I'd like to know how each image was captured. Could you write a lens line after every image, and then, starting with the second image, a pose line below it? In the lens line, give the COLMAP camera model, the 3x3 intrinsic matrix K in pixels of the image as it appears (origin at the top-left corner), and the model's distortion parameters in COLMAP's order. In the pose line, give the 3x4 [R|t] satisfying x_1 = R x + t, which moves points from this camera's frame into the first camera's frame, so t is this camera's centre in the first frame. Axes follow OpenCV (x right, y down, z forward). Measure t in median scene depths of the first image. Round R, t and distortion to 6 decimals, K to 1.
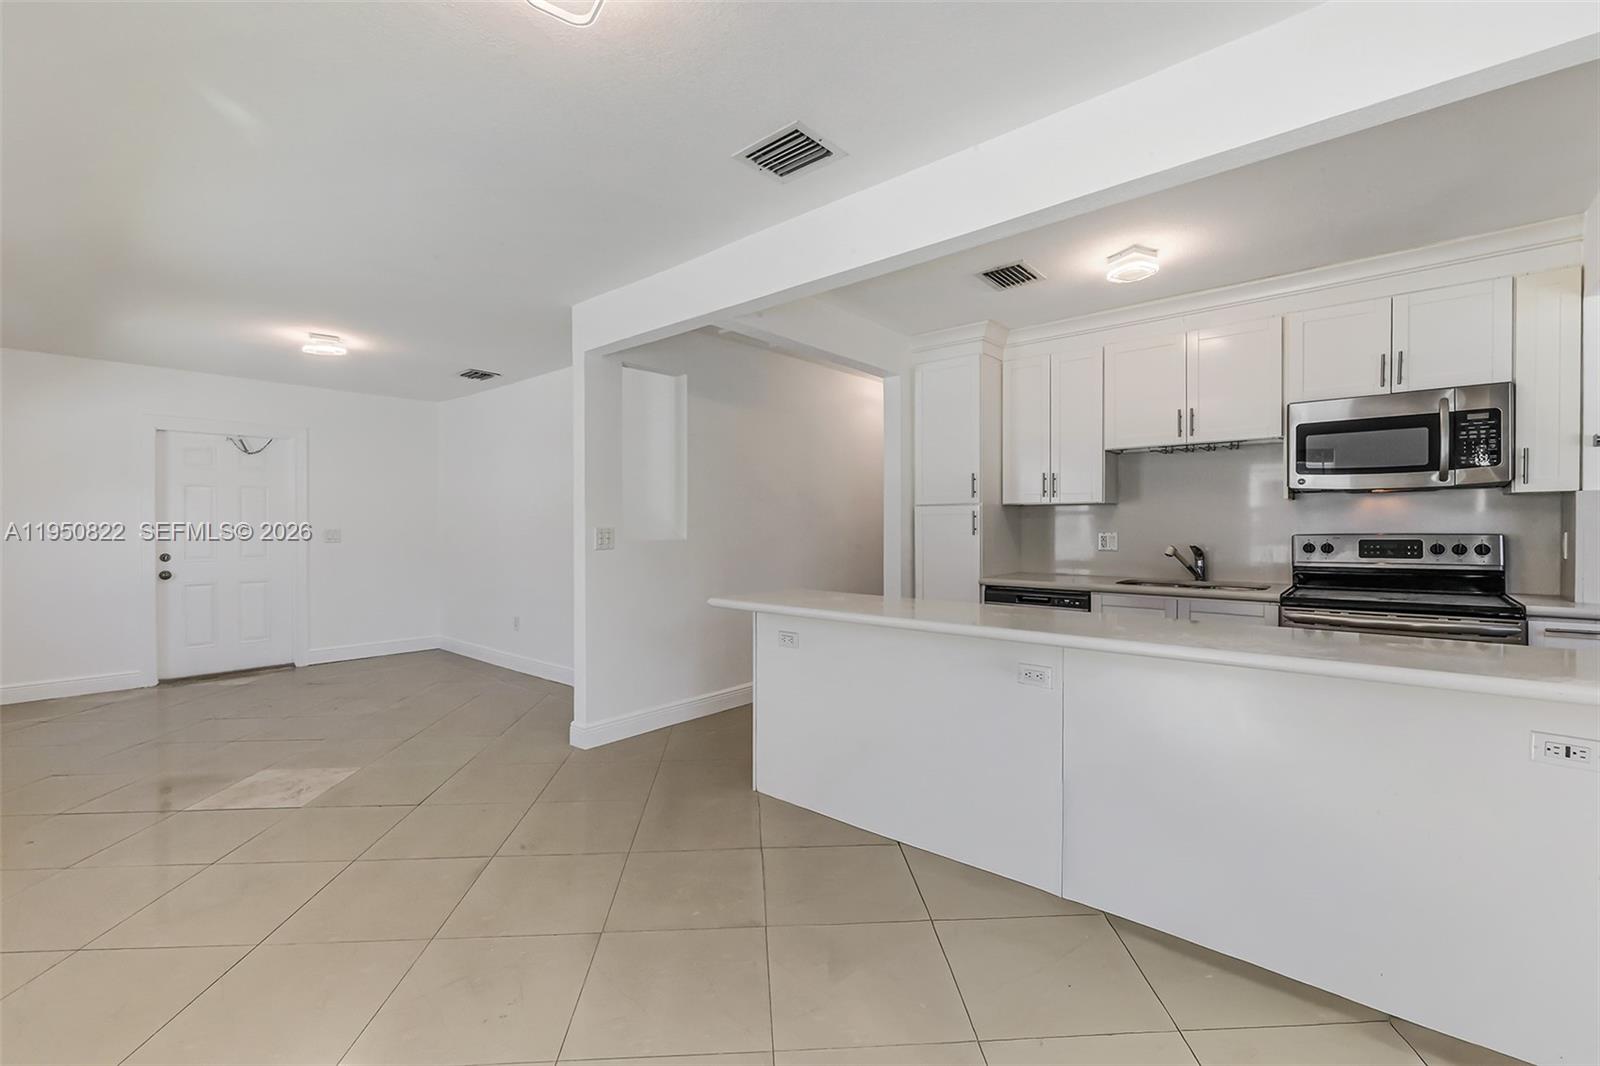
lens RADIAL K [[683.9, 0, 786.3], [0, 683.9, 529.2], [0, 0, 1]] dist [0.002255, 0.000458]
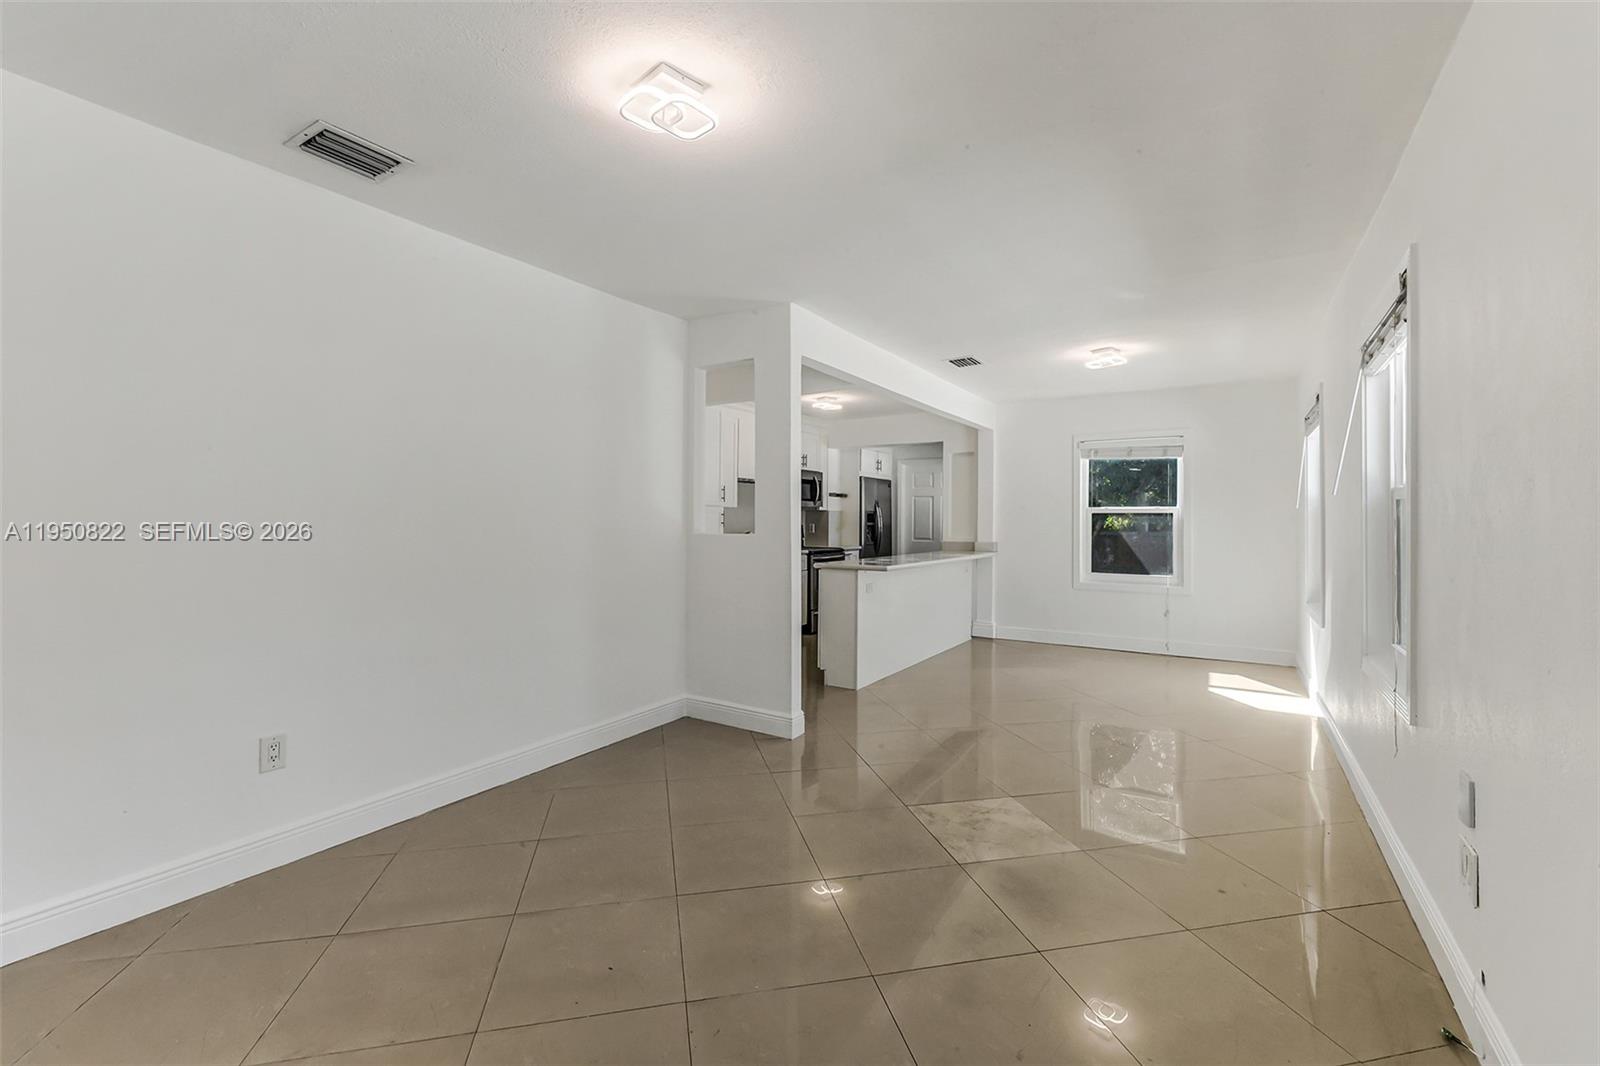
lens RADIAL K [[671.1, 0, 788.0], [0, 671.1, 513.5], [0, 0, 1]] dist [0.001732, -0.000080]
pose [[-0.146139, 0.012383, 0.989187, -1.282915], [-0.001526, 0.999918, -0.012743, -0.002155], [-0.989263, -0.003372, -0.146108, 1.144466]]
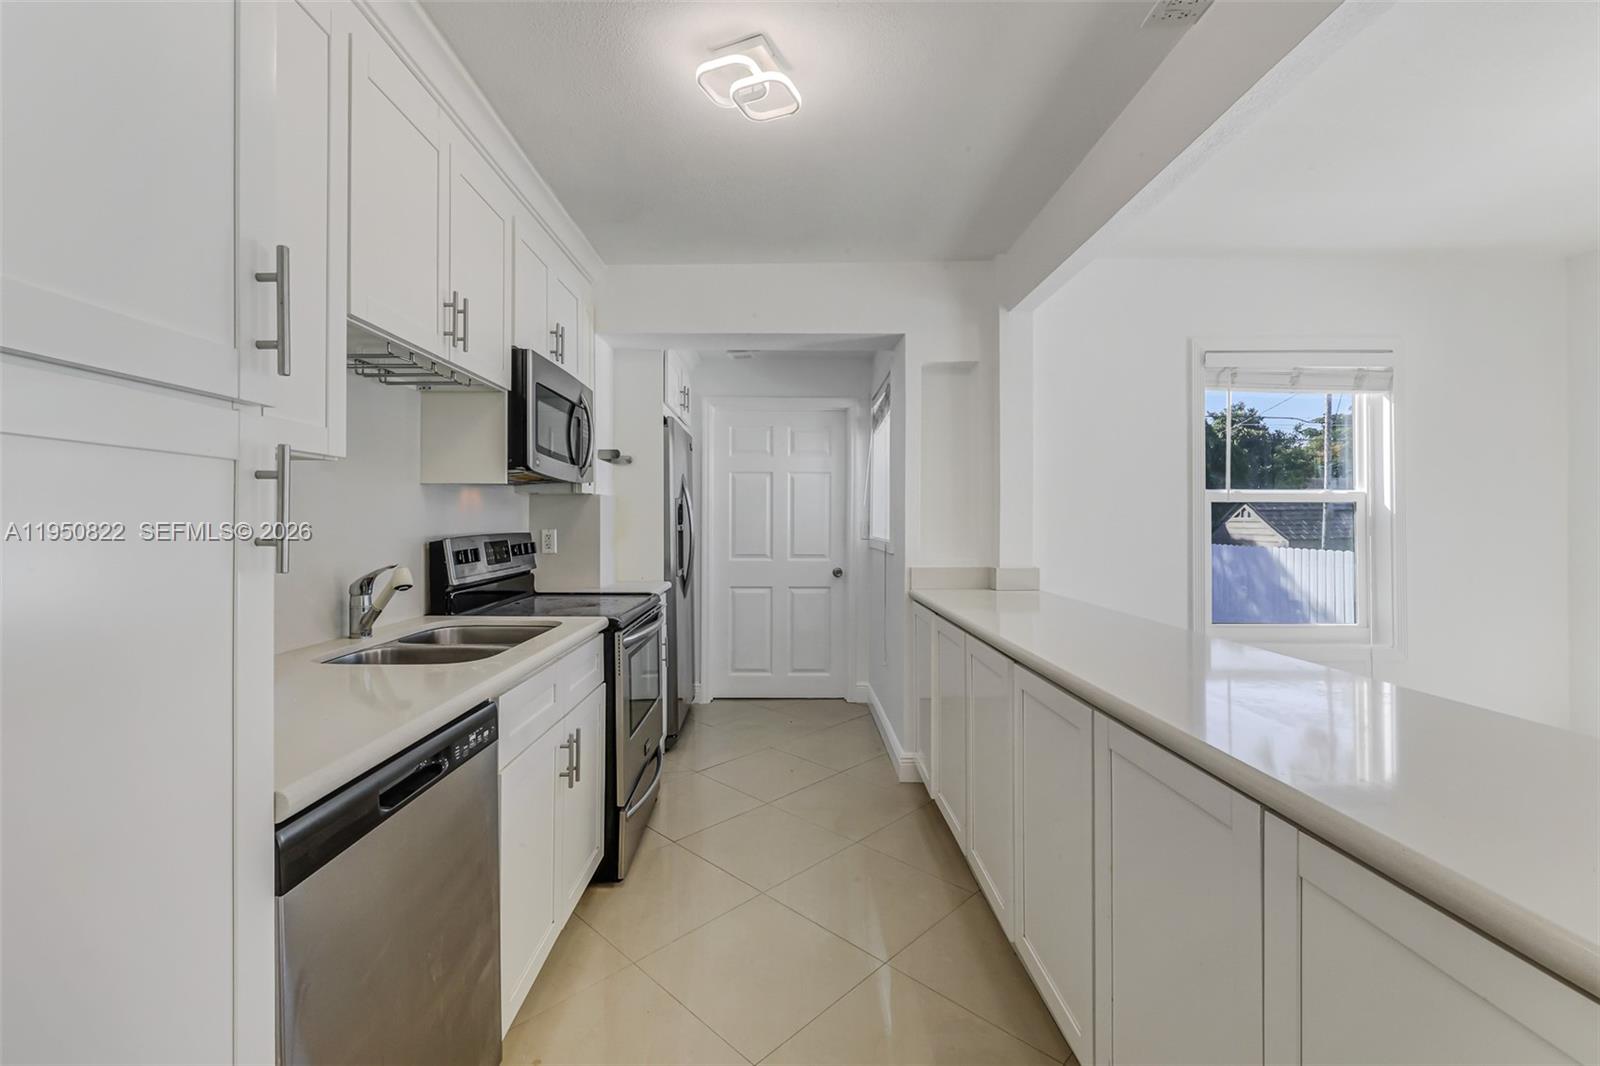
lens RADIAL K [[675.6, 0, 788.2], [0, 675.6, 523.6], [0, 0, 1]] dist [-0.000351, -0.000020]
pose [[-0.666002, 0.002095, 0.745947, 0.042240], [0.006854, 0.999971, 0.003311, -0.004899], [-0.745919, 0.007318, -0.665997, 1.084362]]
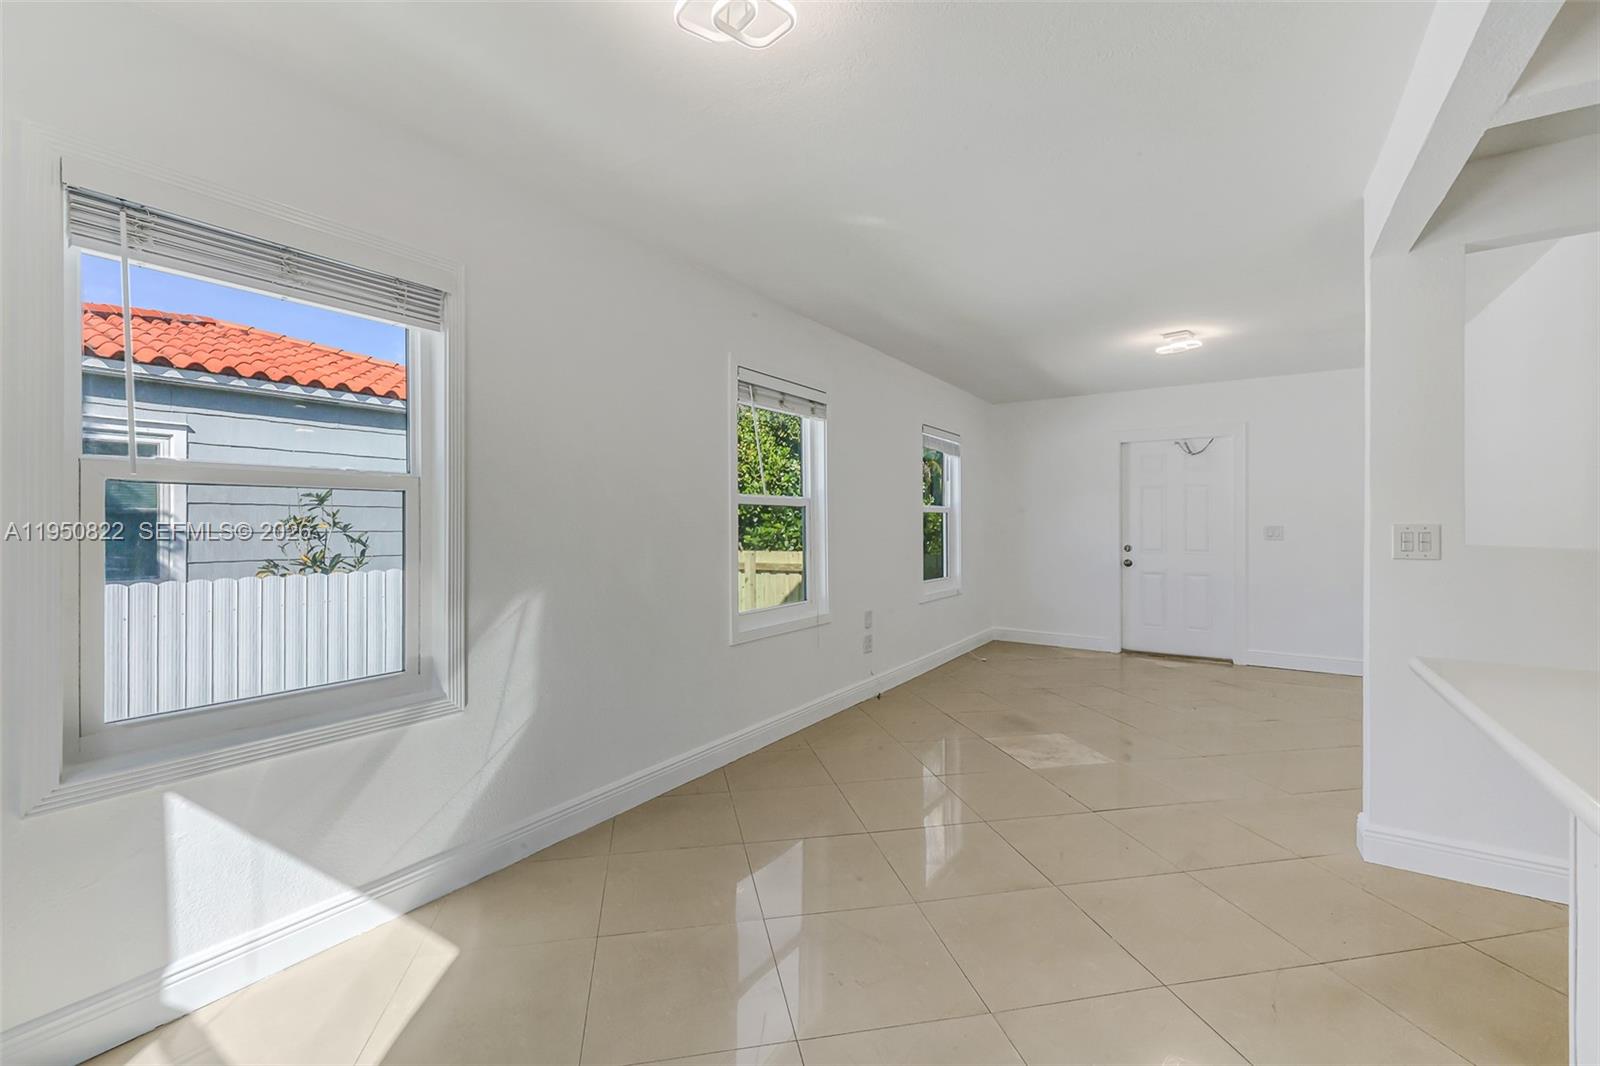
lens RADIAL K [[672.0, 0, 778.1], [0, 672.0, 525.0], [0, 0, 1]] dist [0.000528, -0.000048]
pose [[0.120283, 0.004049, -0.992731, 0.269153], [-0.005720, 0.999978, 0.003385, -0.000258], [0.992723, 0.005271, 0.120304, 0.347360]]
